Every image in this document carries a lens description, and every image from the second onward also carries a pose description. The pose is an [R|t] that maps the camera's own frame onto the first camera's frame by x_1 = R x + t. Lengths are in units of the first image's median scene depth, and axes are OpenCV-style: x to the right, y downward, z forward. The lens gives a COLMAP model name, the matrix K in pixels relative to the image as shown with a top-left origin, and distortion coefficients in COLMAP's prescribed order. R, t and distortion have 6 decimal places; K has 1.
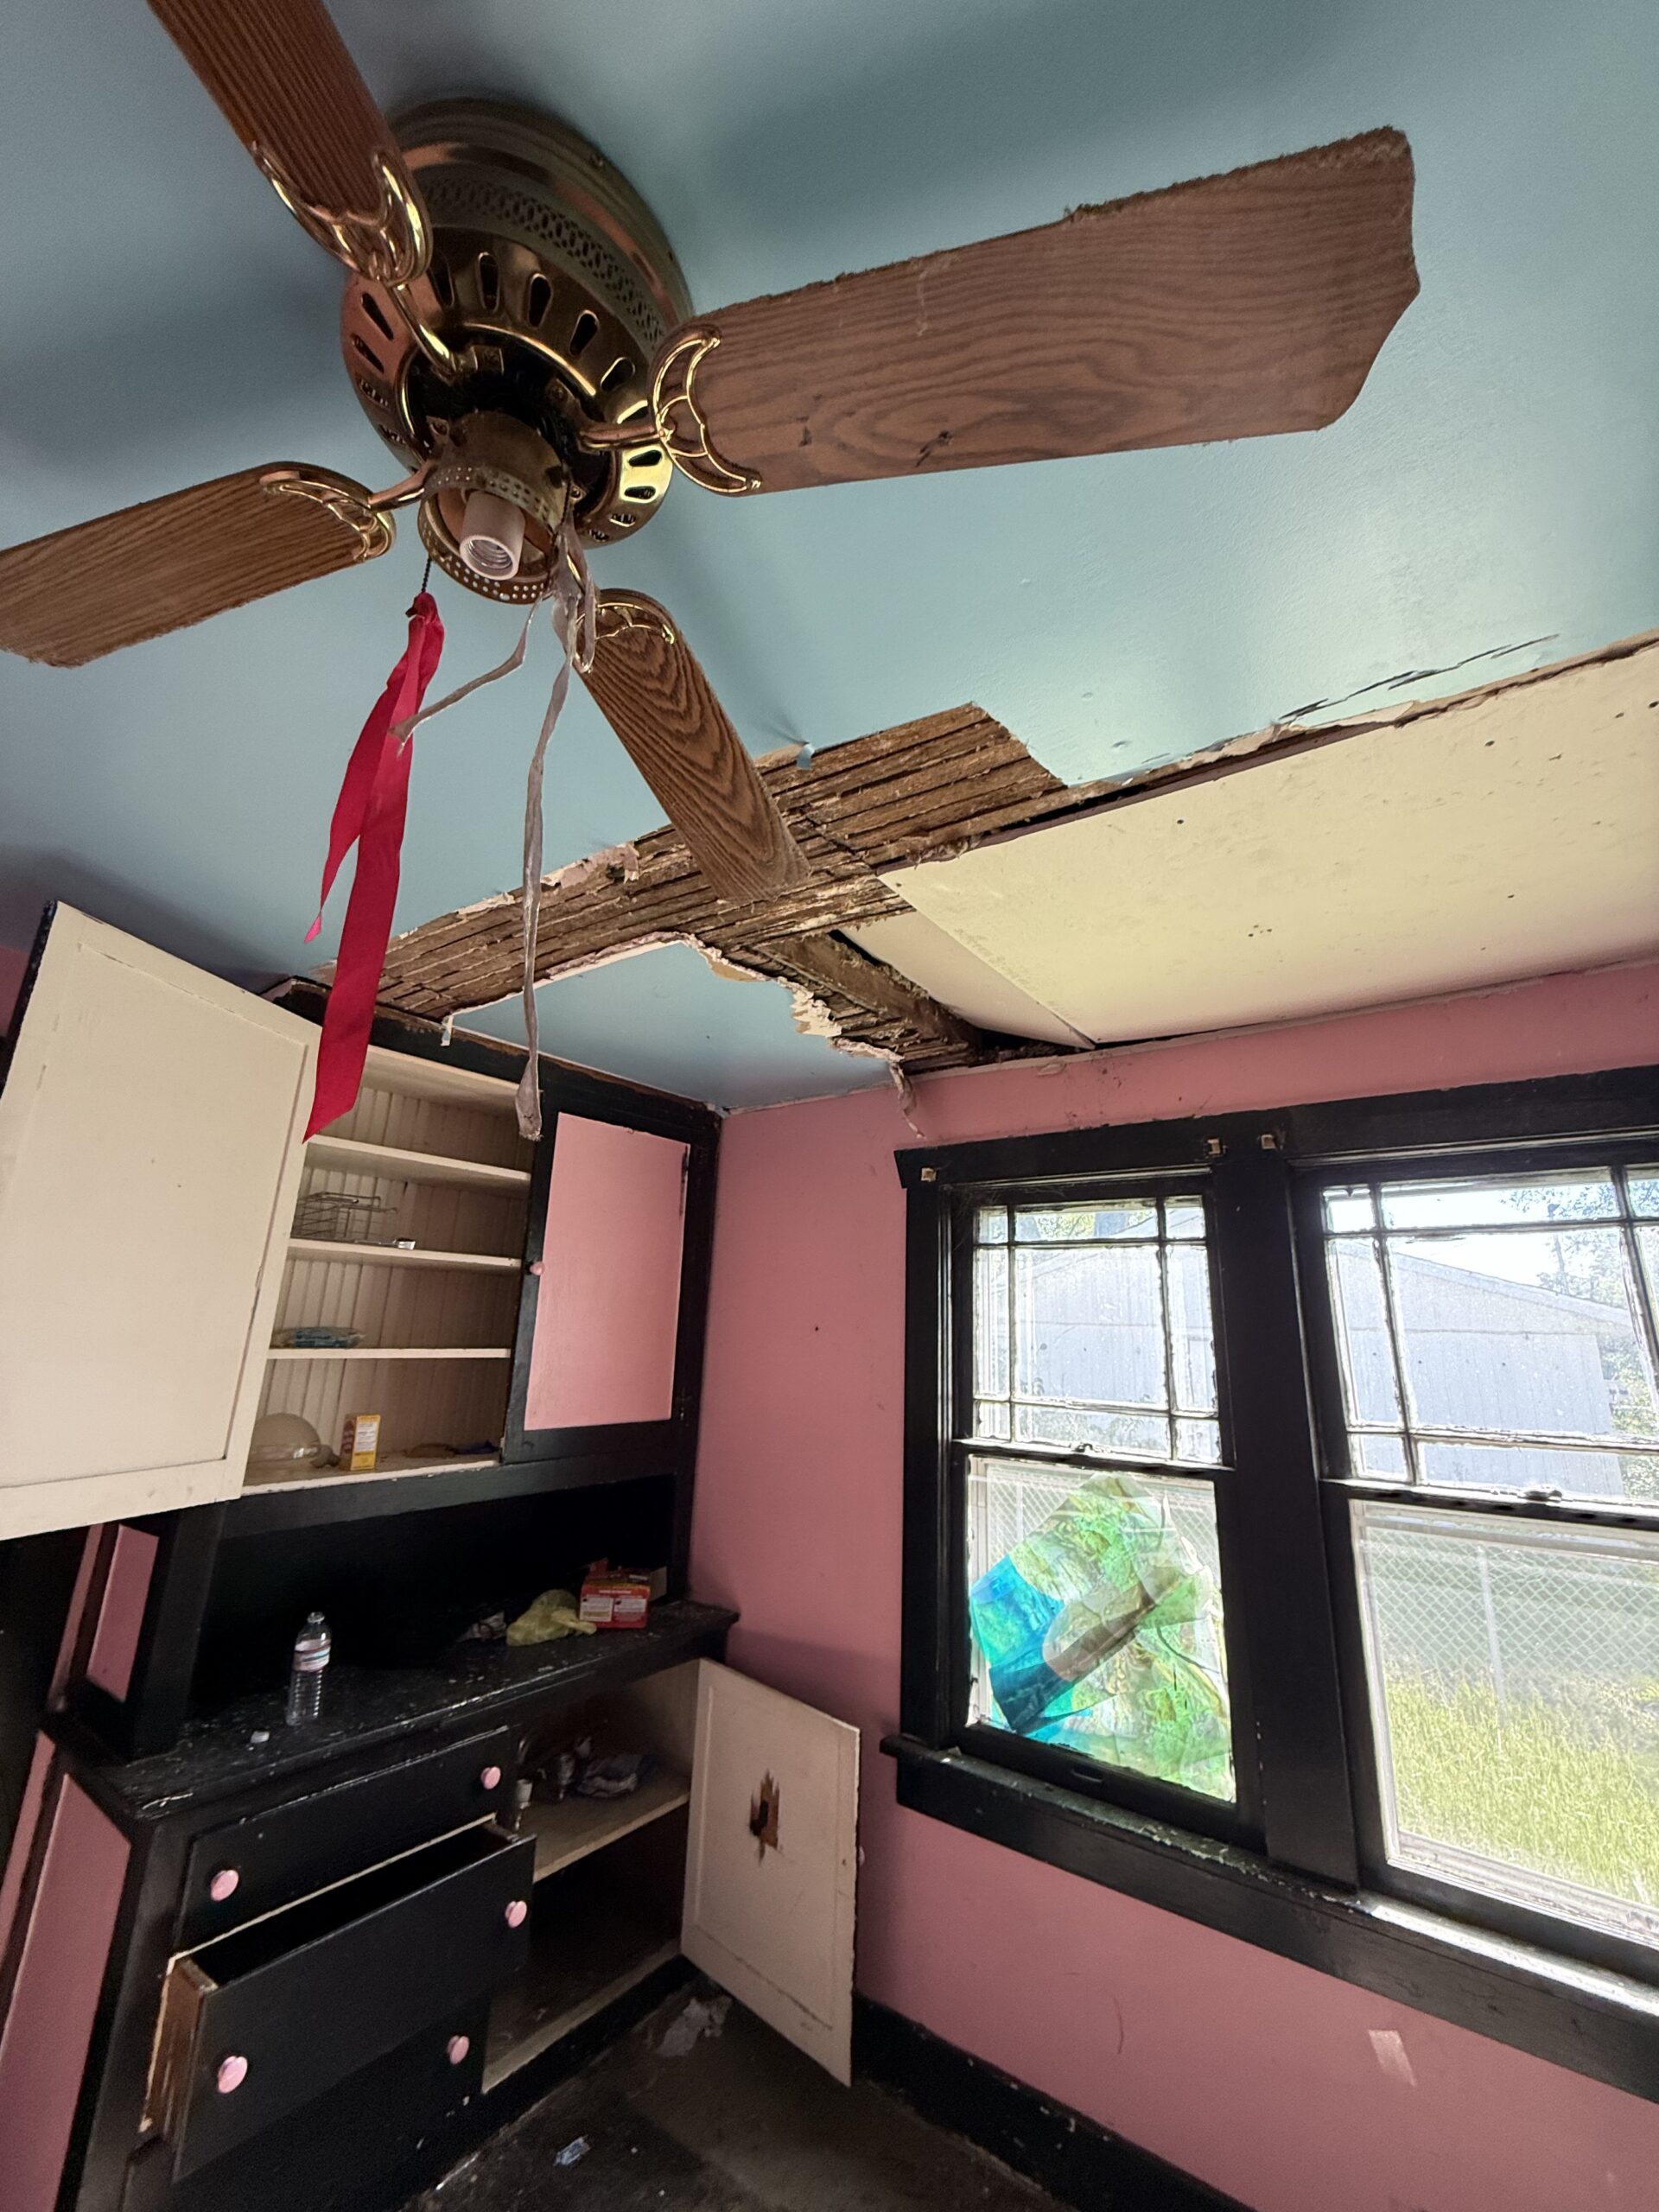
lens RADIAL K [[884.5, 0, 832.1], [0, 884.5, 1100.2], [0, 0, 1]] dist [0.001333, -0.000846]
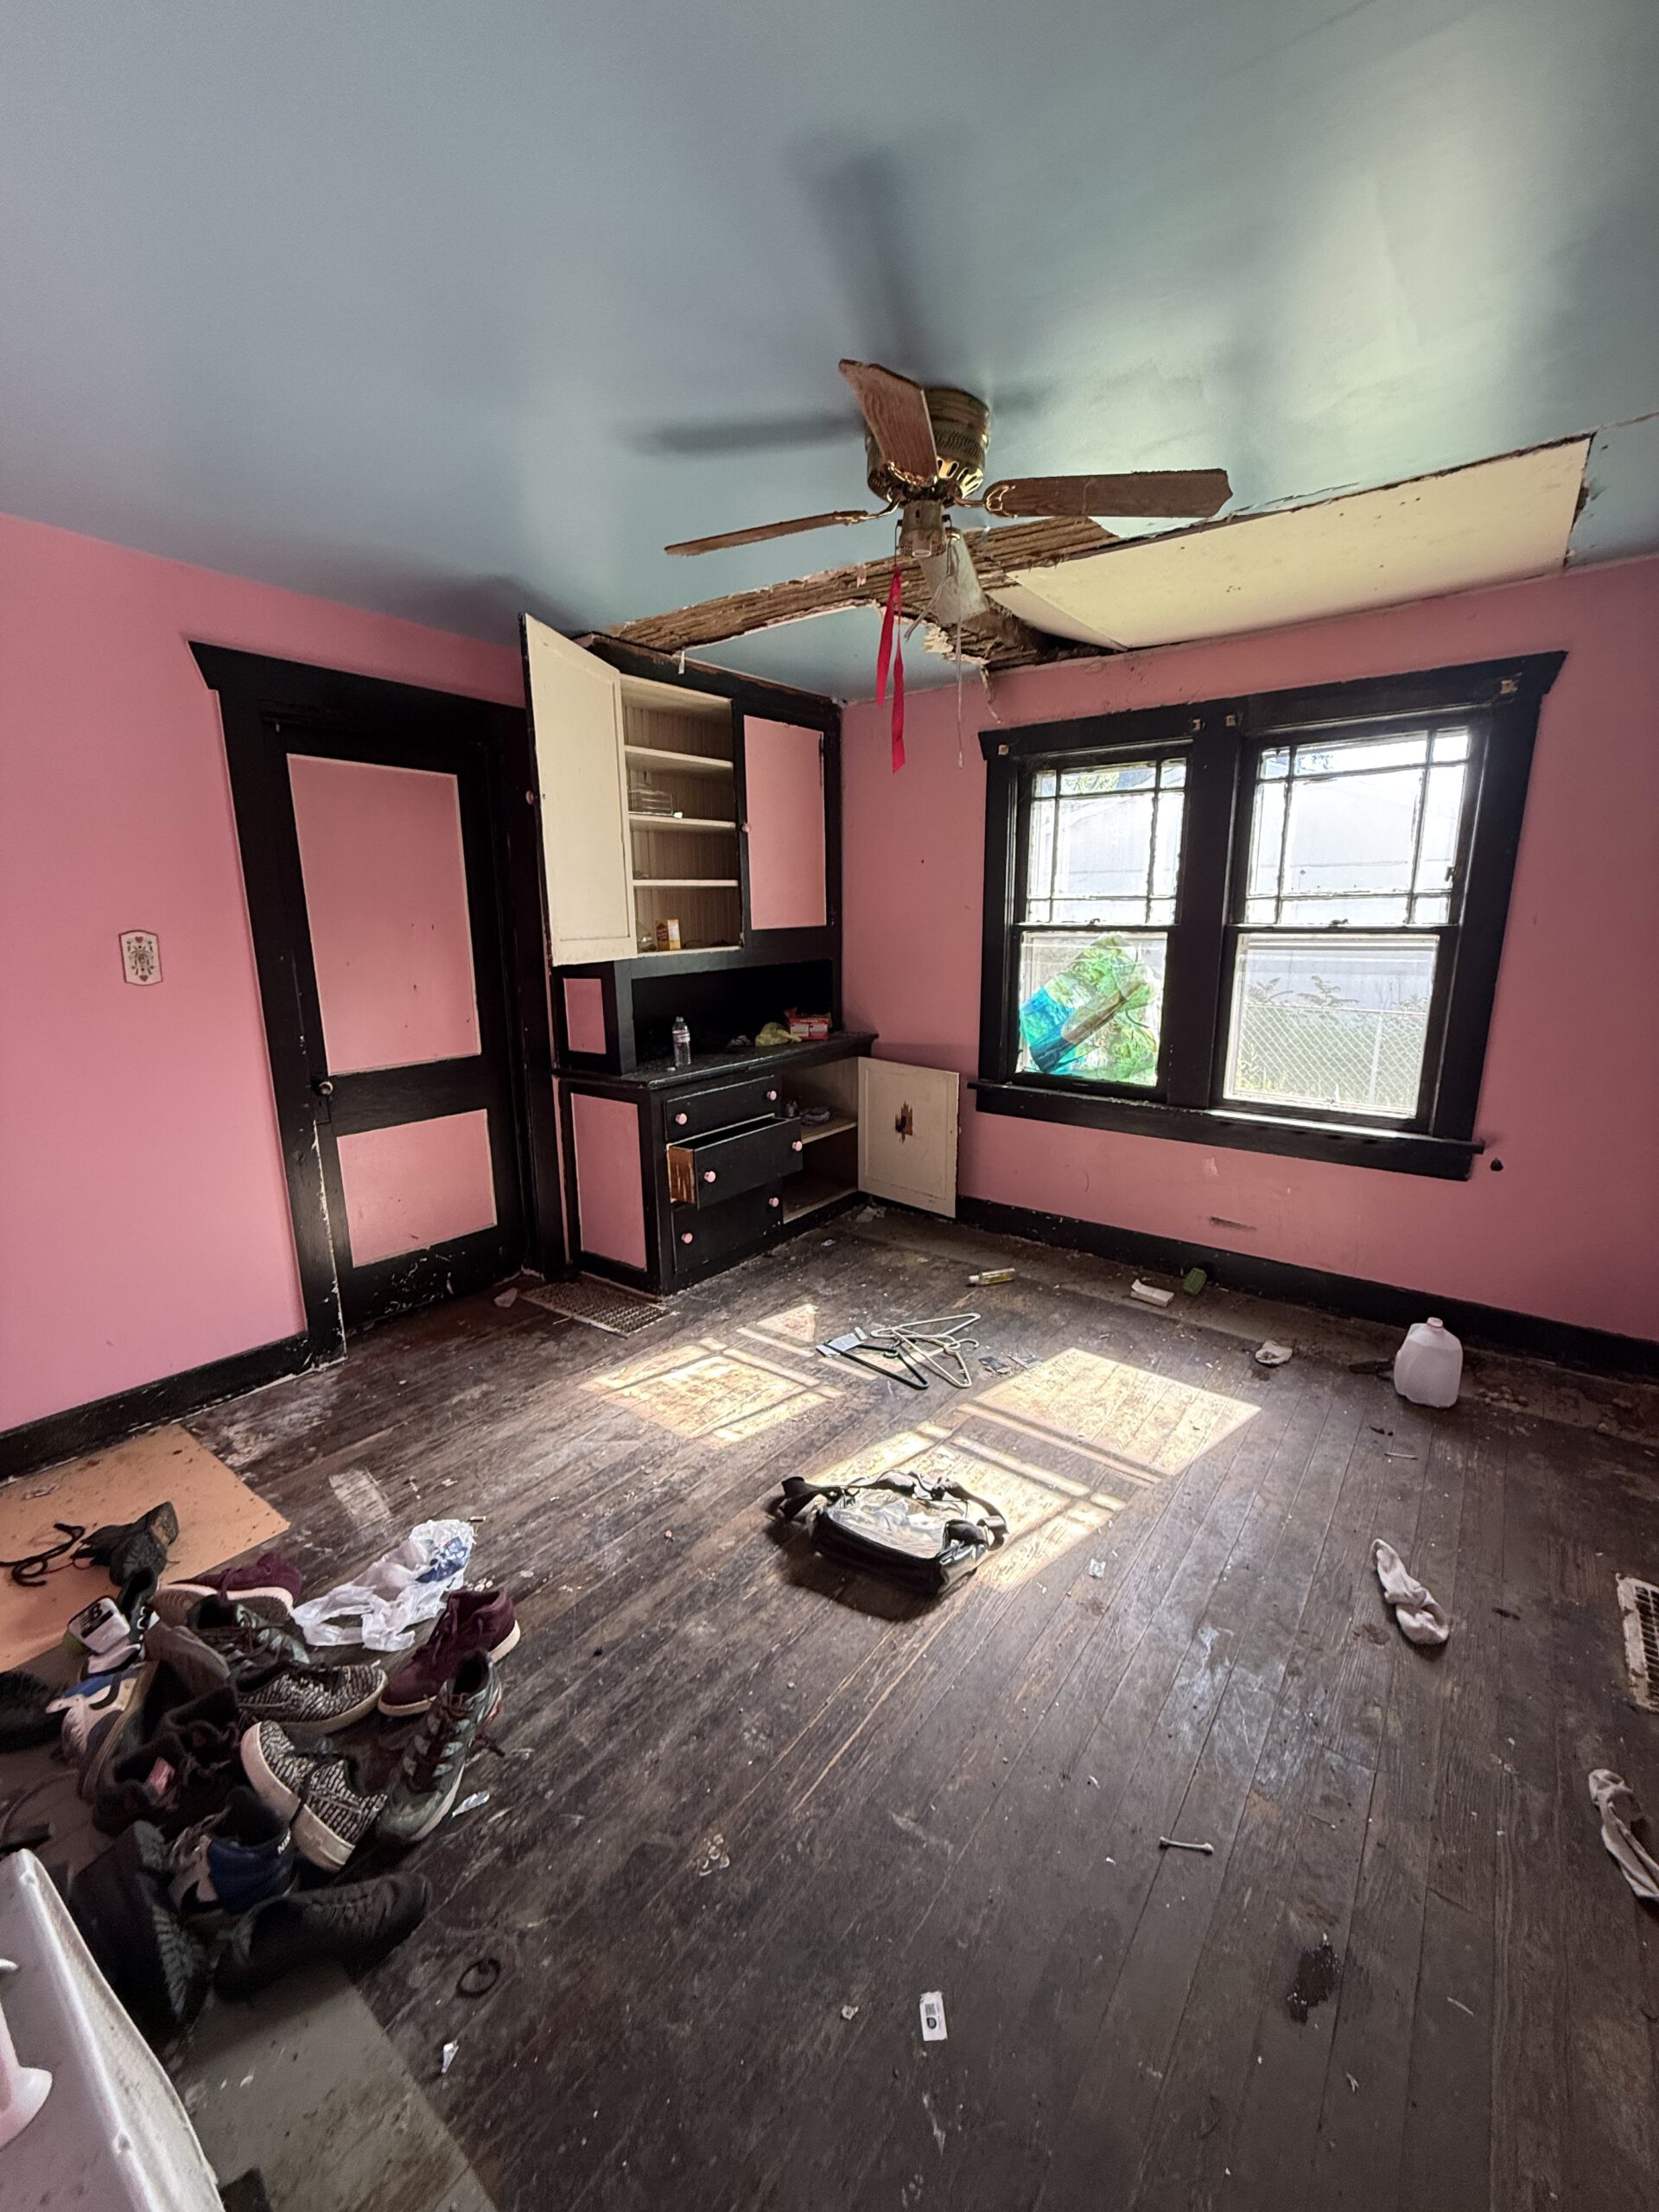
lens RADIAL K [[884.5, 0, 830.6], [0, 884.5, 1100.9], [0, 0, 1]] dist [0.001333, -0.000846]
pose [[0.998928, -0.037915, -0.026547, -0.180370], [0.045894, 0.885807, 0.461779, -0.101427], [0.006007, -0.462502, 0.886598, -0.636794]]
